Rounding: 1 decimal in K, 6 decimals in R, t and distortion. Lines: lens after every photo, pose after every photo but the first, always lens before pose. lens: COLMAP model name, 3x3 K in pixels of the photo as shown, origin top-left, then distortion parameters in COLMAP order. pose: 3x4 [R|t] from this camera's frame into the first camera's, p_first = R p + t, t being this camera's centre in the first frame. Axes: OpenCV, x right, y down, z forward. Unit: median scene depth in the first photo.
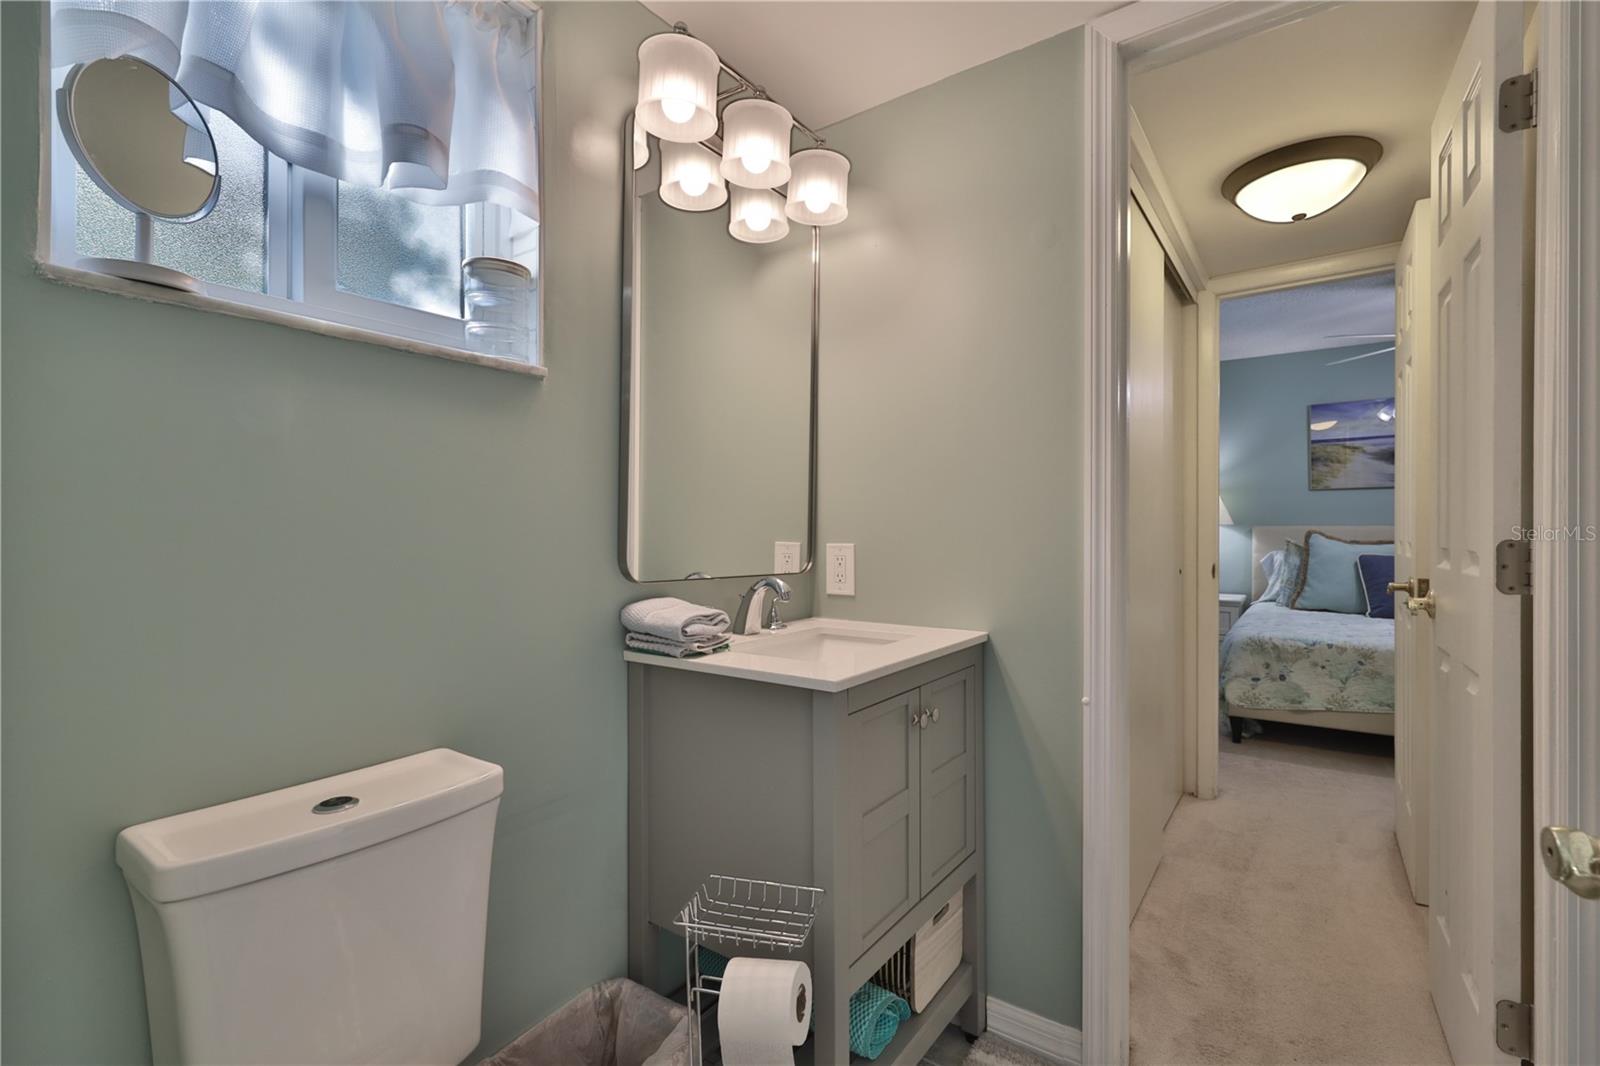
lens RADIAL K [[718.8, 0, 807.7], [0, 718.8, 536.6], [0, 0, 1]] dist [0.001465, -0.000943]
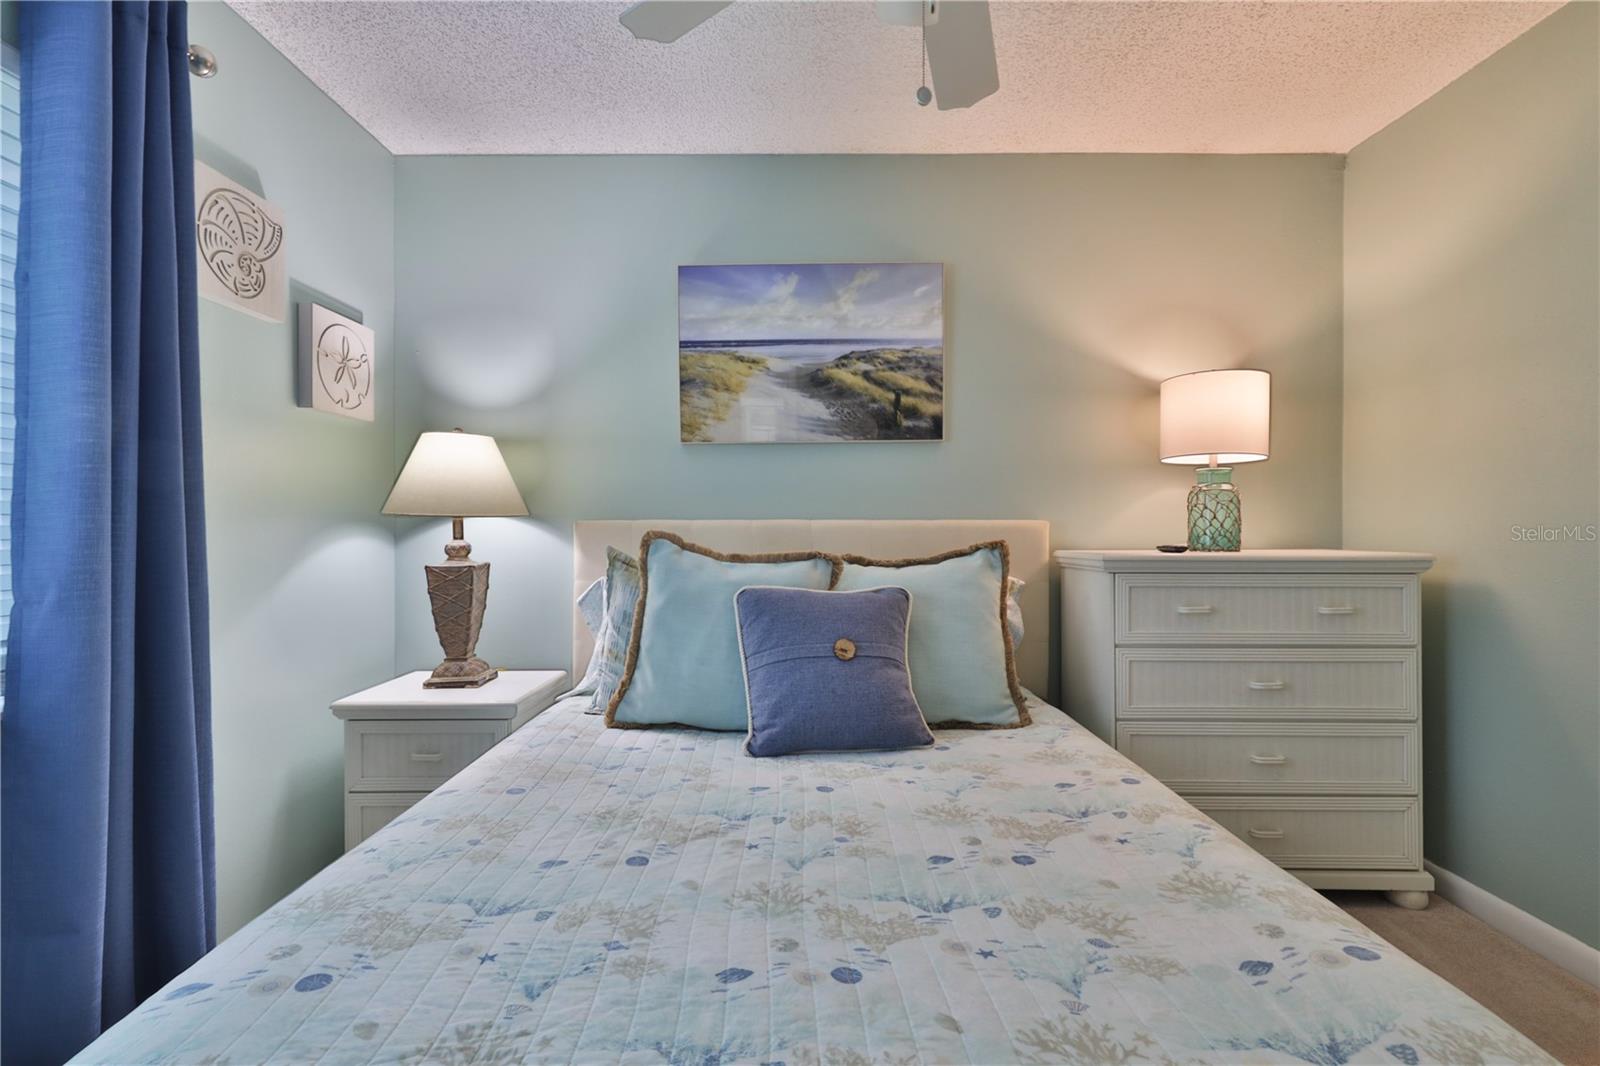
lens RADIAL K [[718.8, 0, 813.9], [0, 718.8, 531.8], [0, 0, 1]] dist [0.001465, -0.000943]
pose [[0.818942, -0.012685, 0.573736, 0.507462], [0.009473, 0.999918, 0.008586, -0.010487], [-0.573798, -0.001597, 0.818995, 0.568758]]
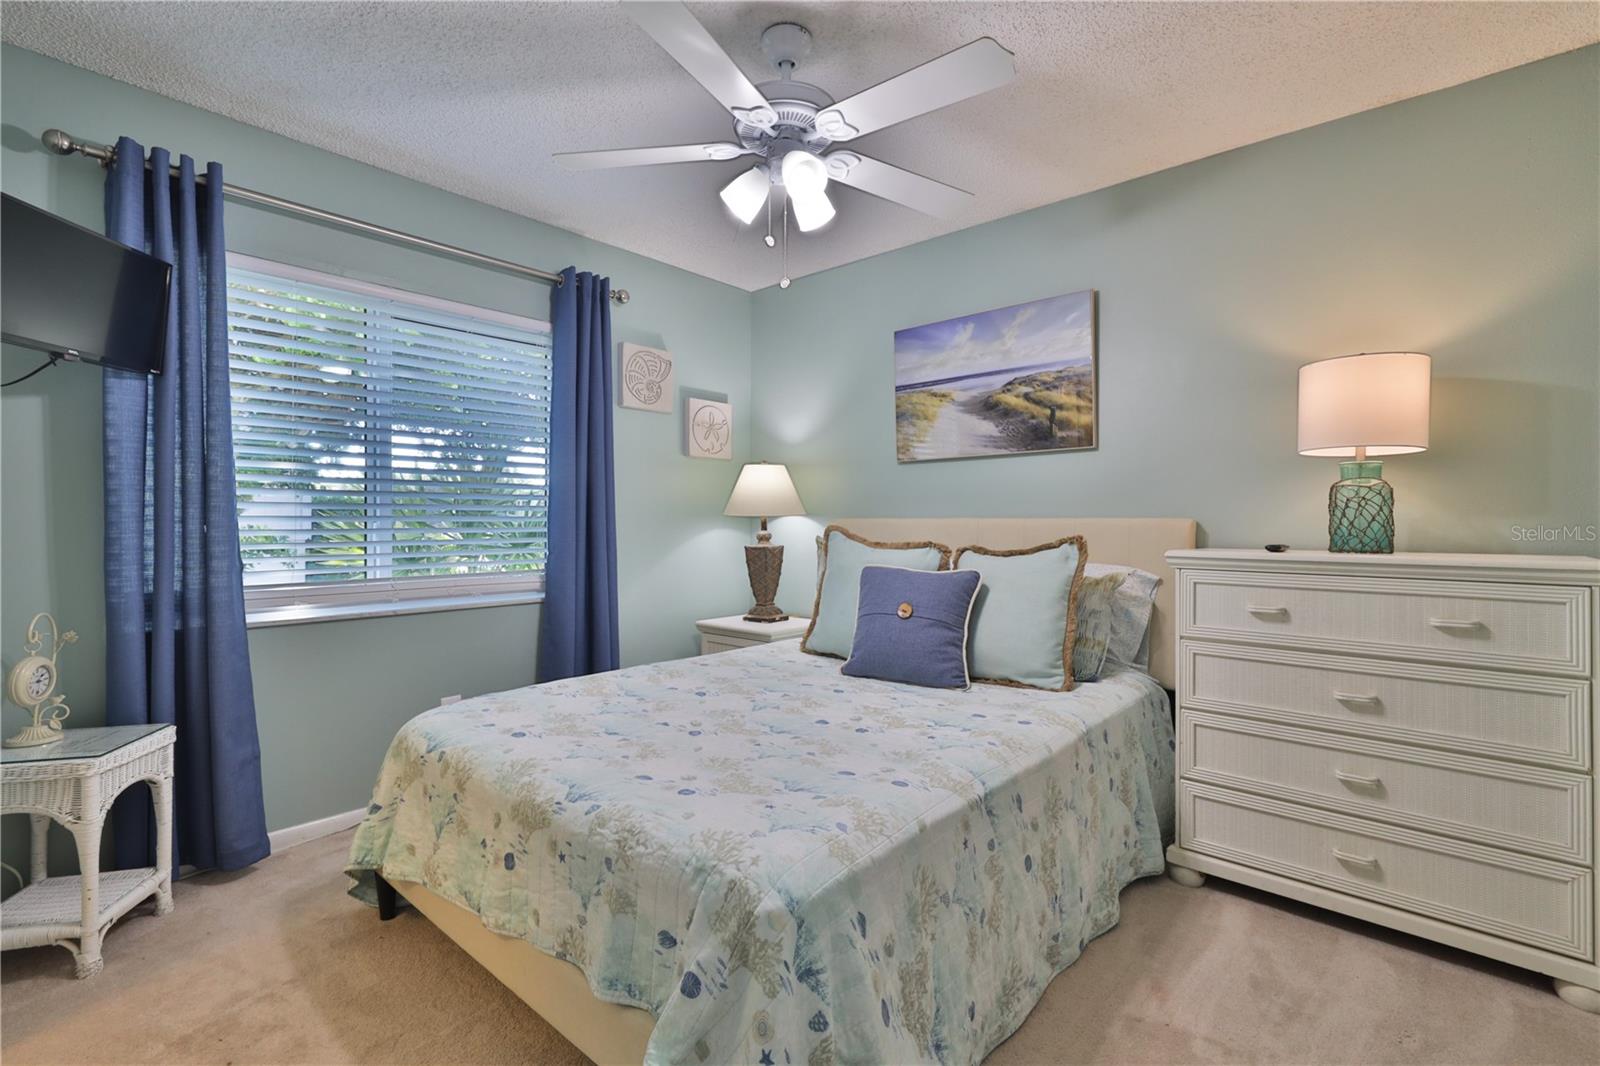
lens RADIAL K [[718.8, 0, 800.3], [0, 718.8, 522.6], [0, 0, 1]] dist [0.001465, -0.000943]
pose [[0.994318, -0.002717, -0.106415, 0.697081], [0.002098, 0.999980, -0.005929, -0.007385], [0.106429, 0.005672, 0.994304, 0.353538]]
